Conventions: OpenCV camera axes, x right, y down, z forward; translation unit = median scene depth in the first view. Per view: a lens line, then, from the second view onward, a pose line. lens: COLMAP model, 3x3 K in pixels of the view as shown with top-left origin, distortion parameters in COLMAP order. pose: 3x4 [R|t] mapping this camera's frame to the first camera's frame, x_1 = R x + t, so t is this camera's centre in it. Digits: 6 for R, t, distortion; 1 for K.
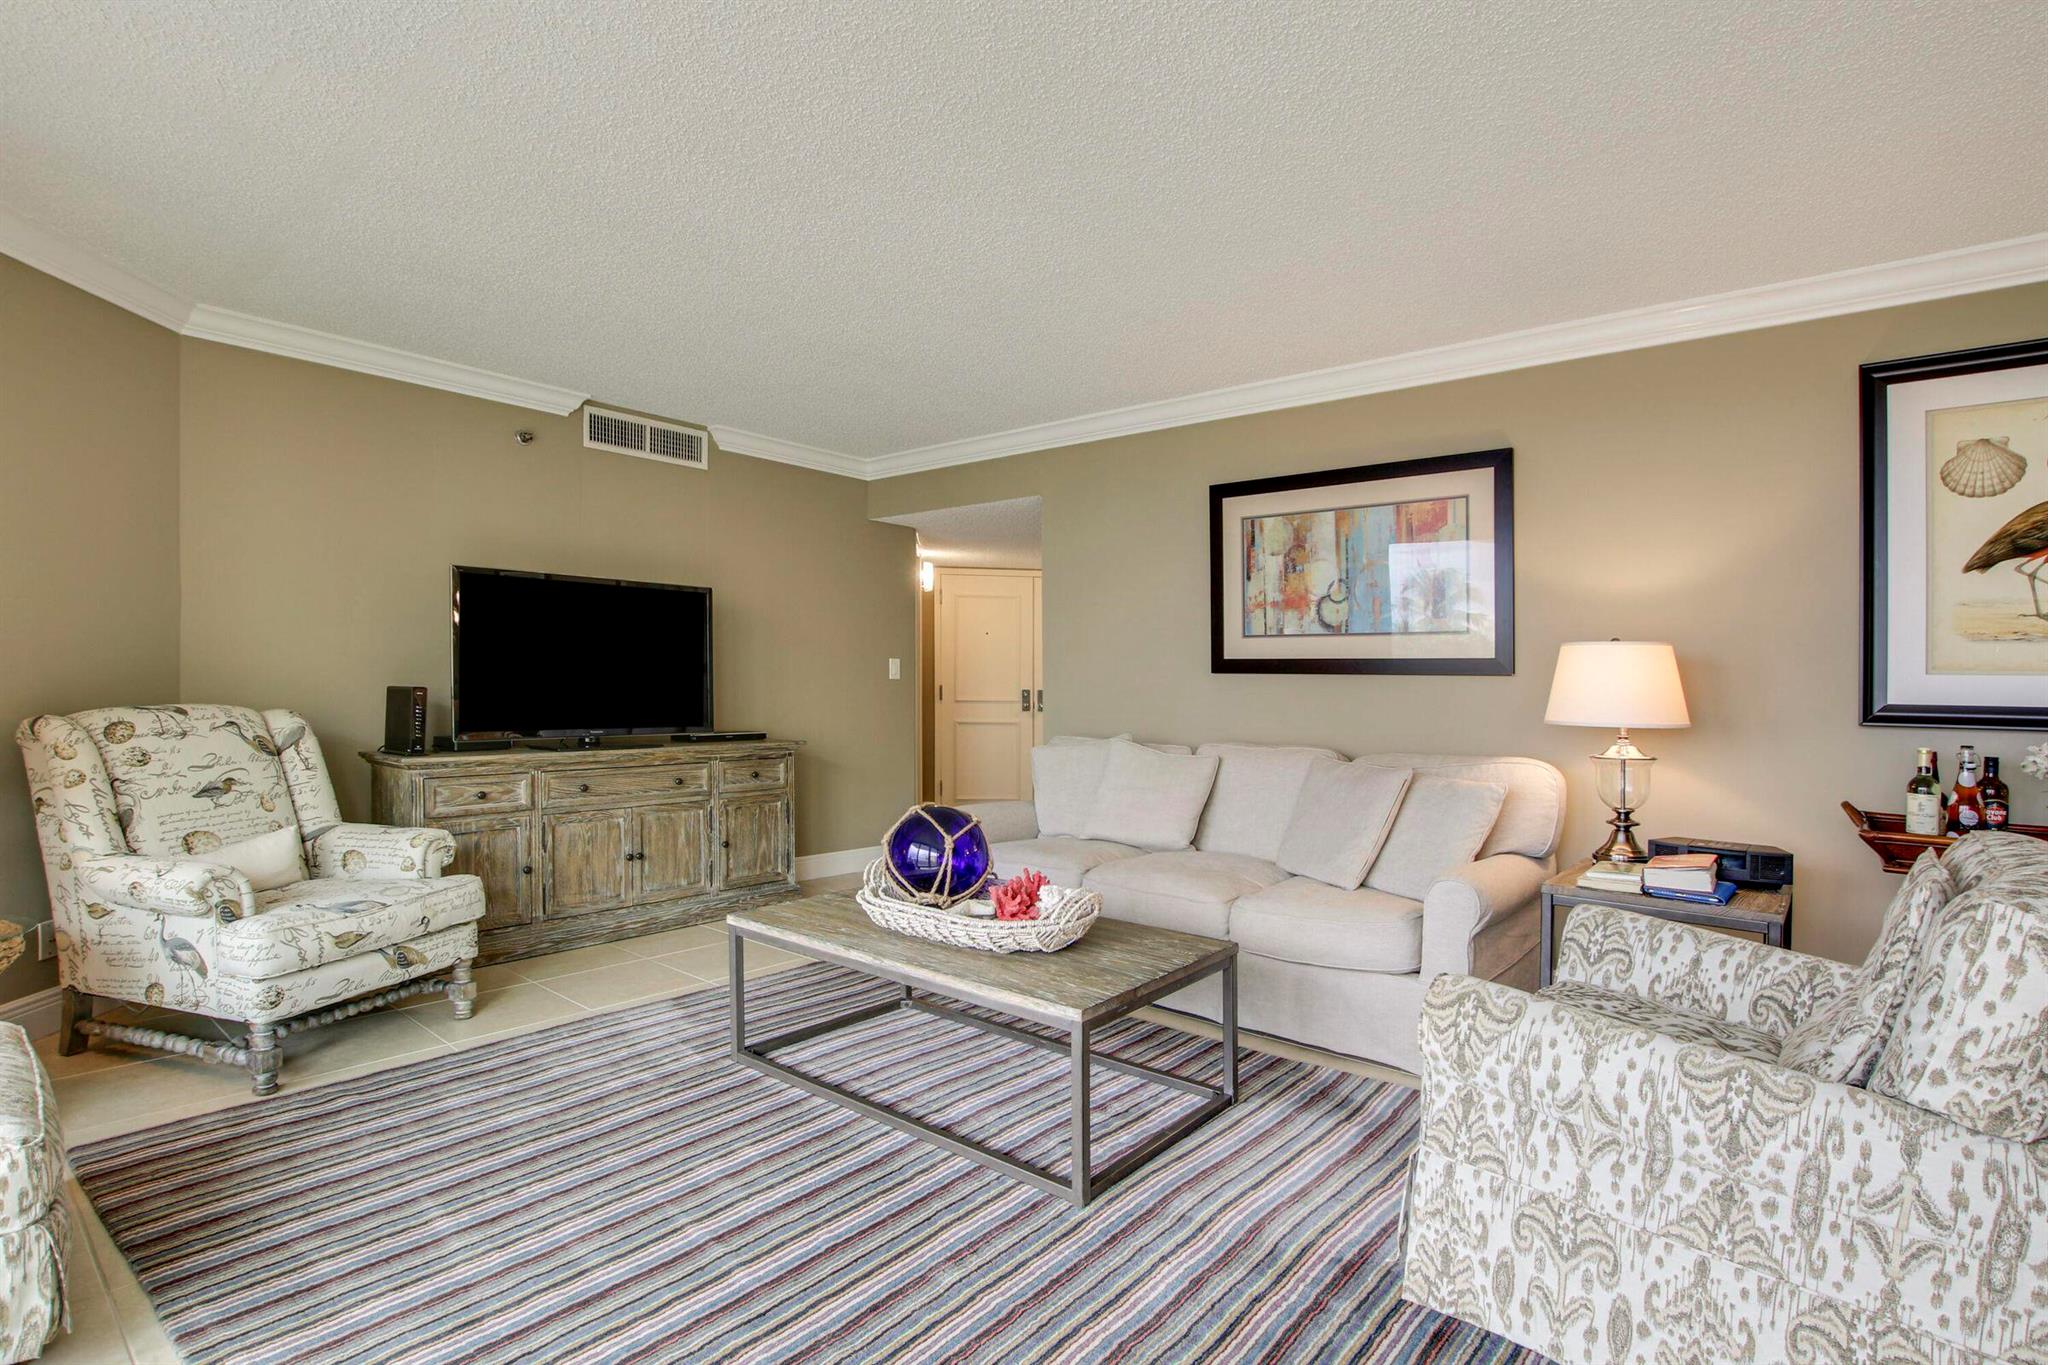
lens RADIAL K [[1034.5, 0, 1024.3], [0, 1034.5, 667.6], [0, 0, 1]] dist [-0.001991, -0.000361]
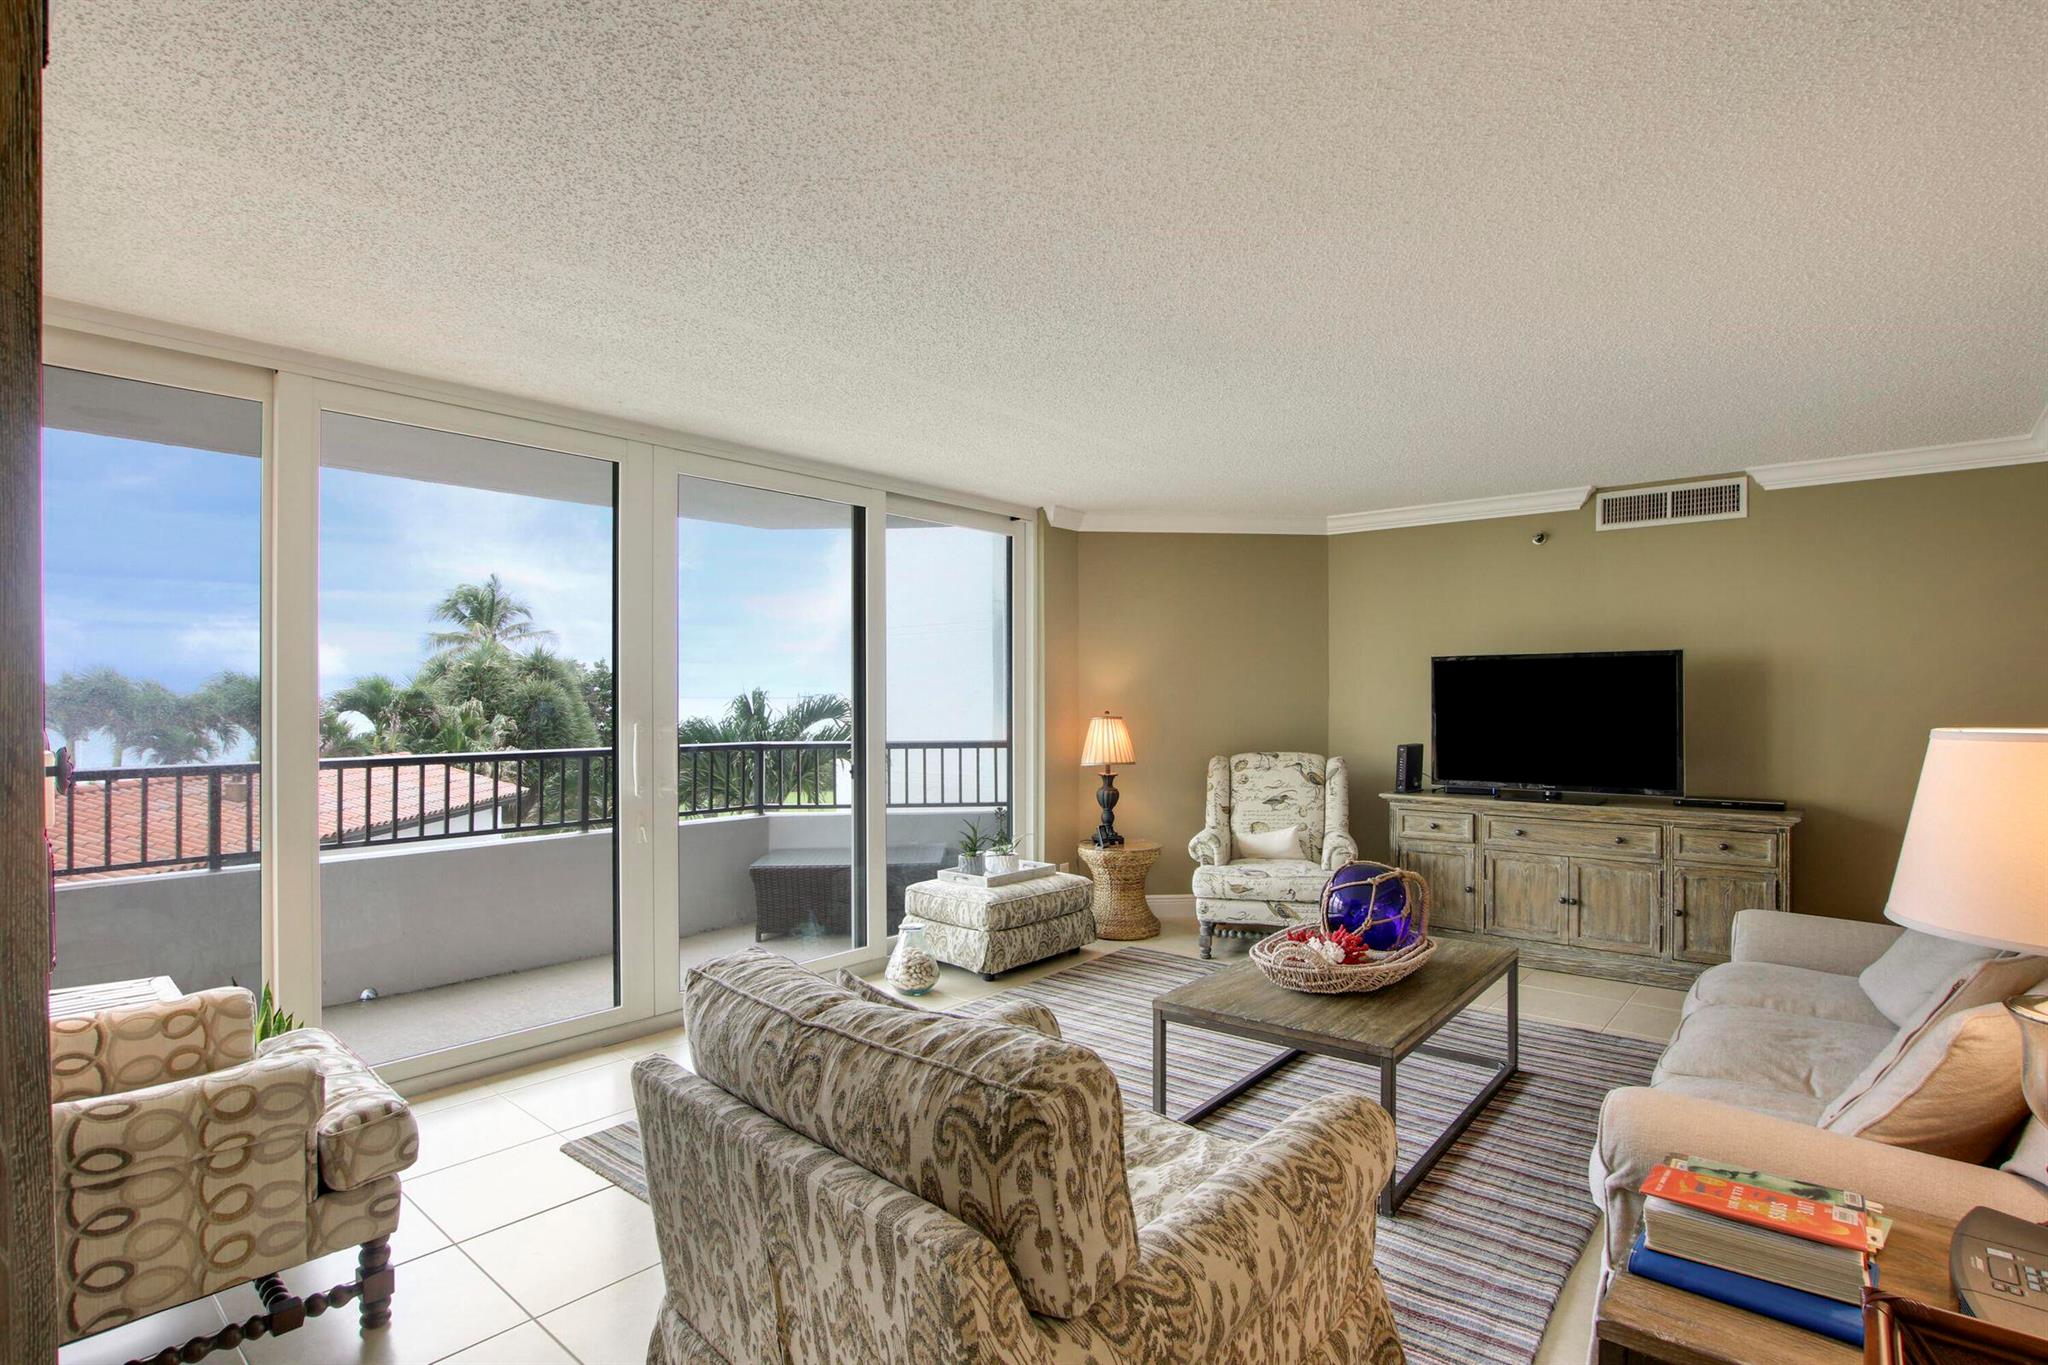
lens RADIAL K [[992.2, 0, 1013.9], [0, 992.2, 662.9], [0, 0, 1]] dist [-0.003818, -0.000017]
pose [[-0.004783, -0.052004, -0.998635, 0.741694], [0.018110, 0.998479, -0.052082, -0.030829], [0.999825, -0.018334, -0.003834, 0.428136]]
